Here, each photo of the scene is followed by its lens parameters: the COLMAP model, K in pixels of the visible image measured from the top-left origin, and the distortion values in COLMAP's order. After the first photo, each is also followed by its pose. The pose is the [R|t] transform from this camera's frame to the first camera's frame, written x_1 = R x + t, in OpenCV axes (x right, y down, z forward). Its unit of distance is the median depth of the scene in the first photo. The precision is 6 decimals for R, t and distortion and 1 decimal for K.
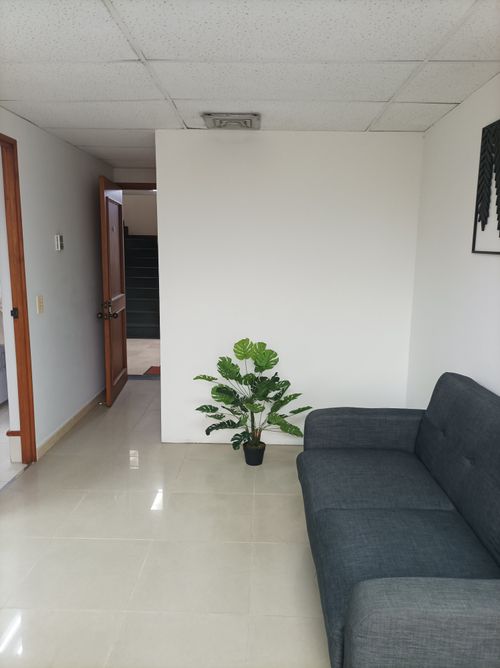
lens RADIAL K [[497.6, 0, 250.2], [0, 497.6, 332.7], [0, 0, 1]] dist [0.034644, -0.009719]
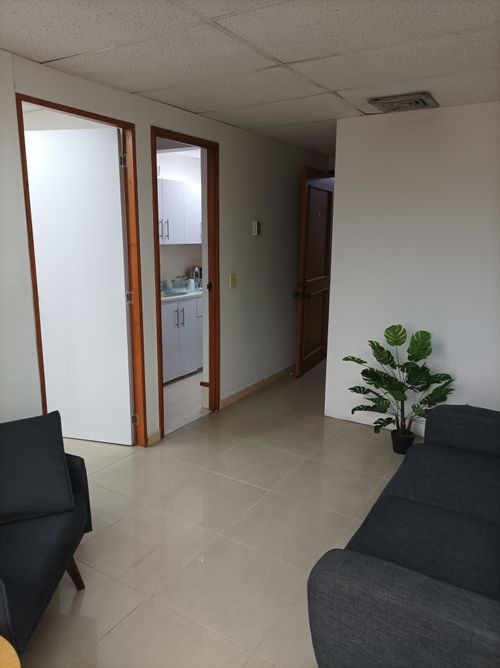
lens RADIAL K [[497.6, 0, 253.9], [0, 497.6, 334.1], [0, 0, 1]] dist [0.034644, -0.009719]
pose [[0.864046, 0.101660, -0.493042, 0.228510], [-0.084430, 0.994789, 0.057152, -0.002670], [0.496283, -0.007754, 0.868126, -0.003505]]
